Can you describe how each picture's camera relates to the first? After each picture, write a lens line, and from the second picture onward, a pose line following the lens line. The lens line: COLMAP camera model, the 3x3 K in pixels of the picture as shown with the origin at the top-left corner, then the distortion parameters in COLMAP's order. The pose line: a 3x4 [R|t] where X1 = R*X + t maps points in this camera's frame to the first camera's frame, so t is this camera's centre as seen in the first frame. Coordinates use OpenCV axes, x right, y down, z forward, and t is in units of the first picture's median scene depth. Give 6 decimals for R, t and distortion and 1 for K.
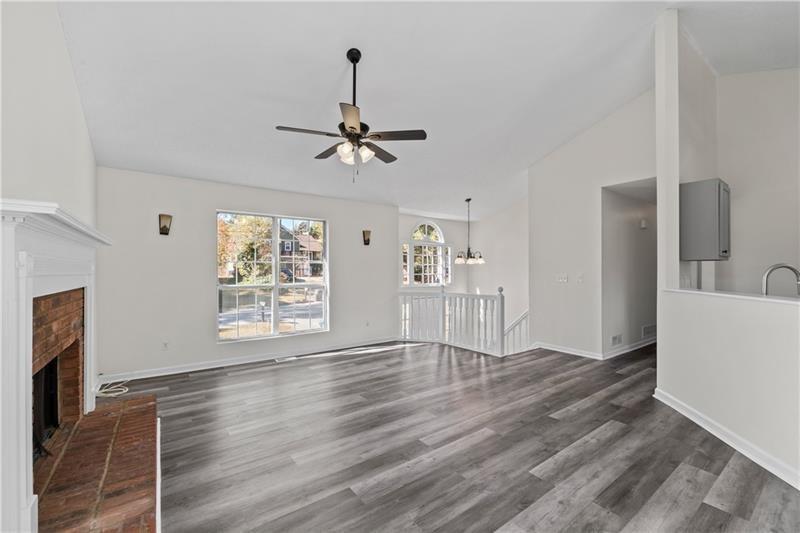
lens RADIAL K [[334.2, 0, 402.5], [0, 334.2, 269.2], [0, 0, 1]] dist [-0.007757, 0.002083]
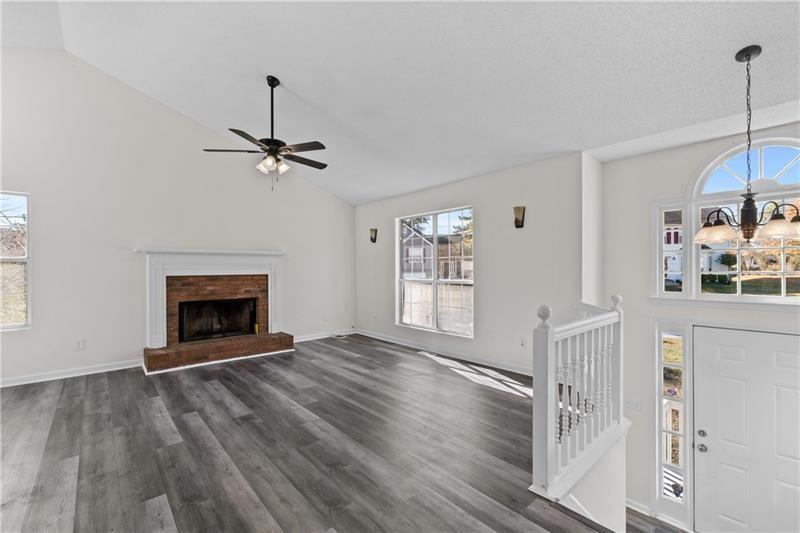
lens RADIAL K [[334.2, 0, 401.2], [0, 334.2, 268.9], [0, 0, 1]] dist [-0.007757, 0.002083]
pose [[0.111887, 0.002795, -0.993717, 1.111576], [0.007619, 0.999964, 0.003670, 0.012478], [0.993692, -0.007982, 0.111862, 1.373991]]
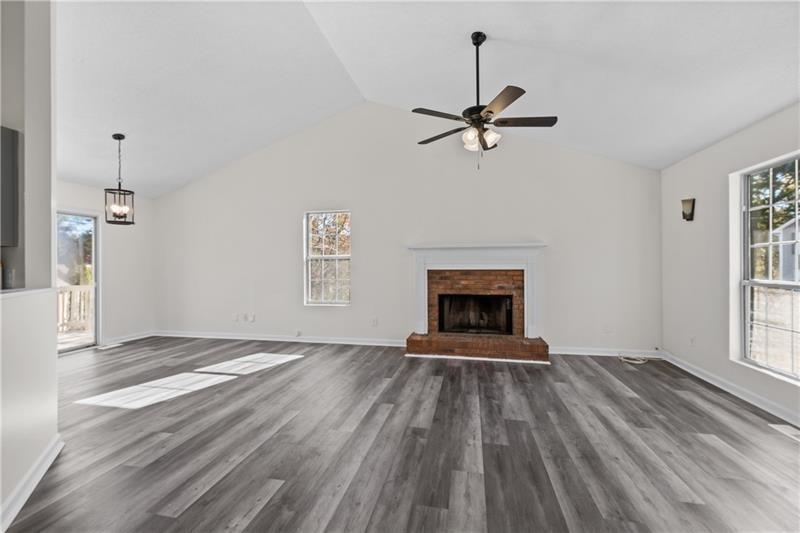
lens RADIAL K [[334.2, 0, 407.4], [0, 334.2, 265.0], [0, 0, 1]] dist [-0.007757, 0.002083]
pose [[-0.728676, 0.005163, -0.684839, 0.704668], [0.008659, 0.999961, -0.001675, 0.020469], [0.684804, -0.007151, -0.728692, 1.636810]]
